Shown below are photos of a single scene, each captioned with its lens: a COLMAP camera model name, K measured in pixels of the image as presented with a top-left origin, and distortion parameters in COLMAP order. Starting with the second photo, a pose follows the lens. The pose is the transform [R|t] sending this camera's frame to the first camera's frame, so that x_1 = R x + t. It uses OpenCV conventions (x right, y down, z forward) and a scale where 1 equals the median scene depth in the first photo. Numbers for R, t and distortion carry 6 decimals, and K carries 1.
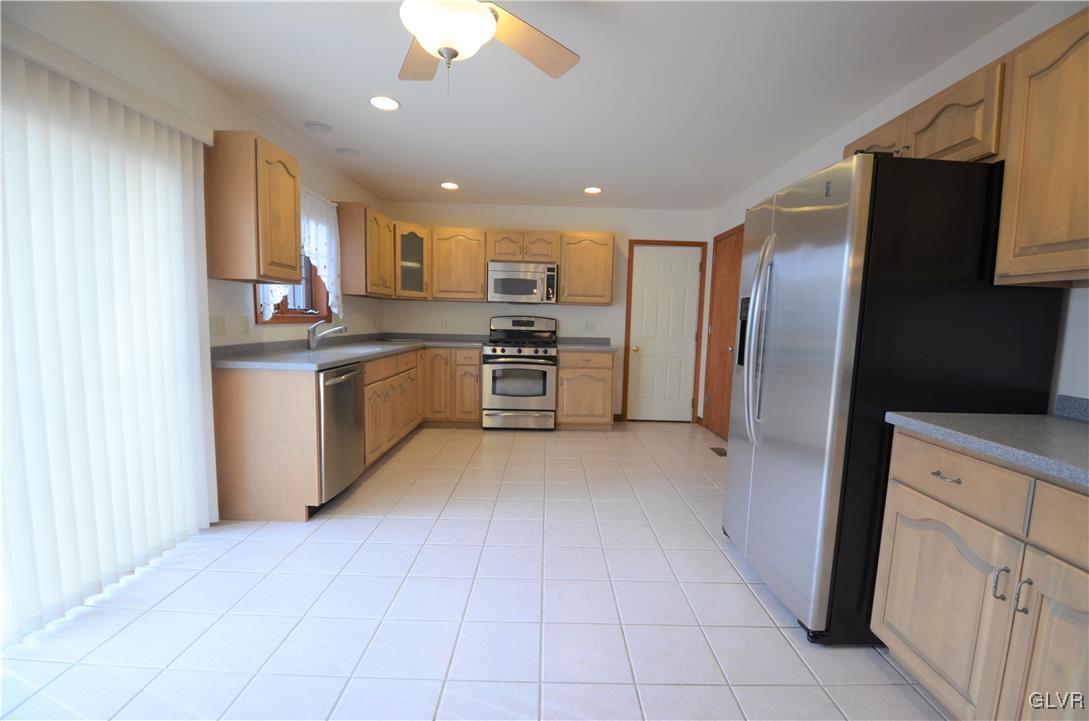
lens RADIAL K [[474.6, 0, 548.9], [0, 474.6, 369.5], [0, 0, 1]] dist [0.023658, -0.034080]
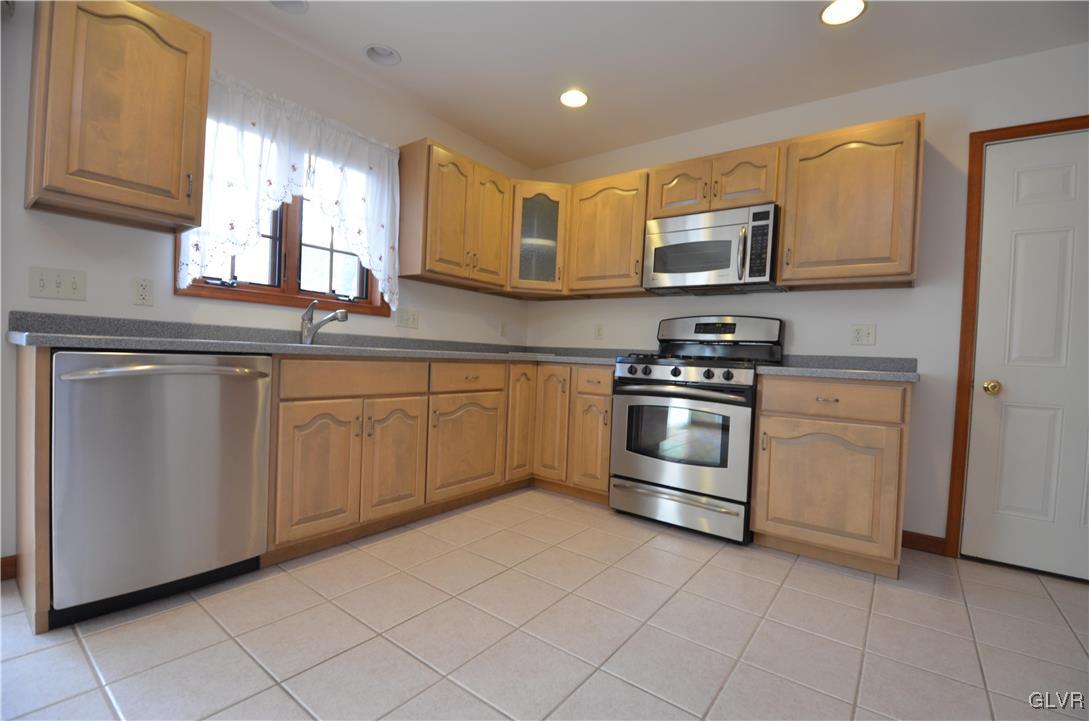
lens RADIAL K [[474.6, 0, 548.9], [0, 474.6, 369.5], [0, 0, 1]] dist [0.023658, -0.034080]
pose [[0.801007, 0.030113, -0.597897, 0.132375], [-0.089690, 0.993498, -0.070120, 0.006063], [0.591898, 0.109792, 0.798500, 0.490074]]
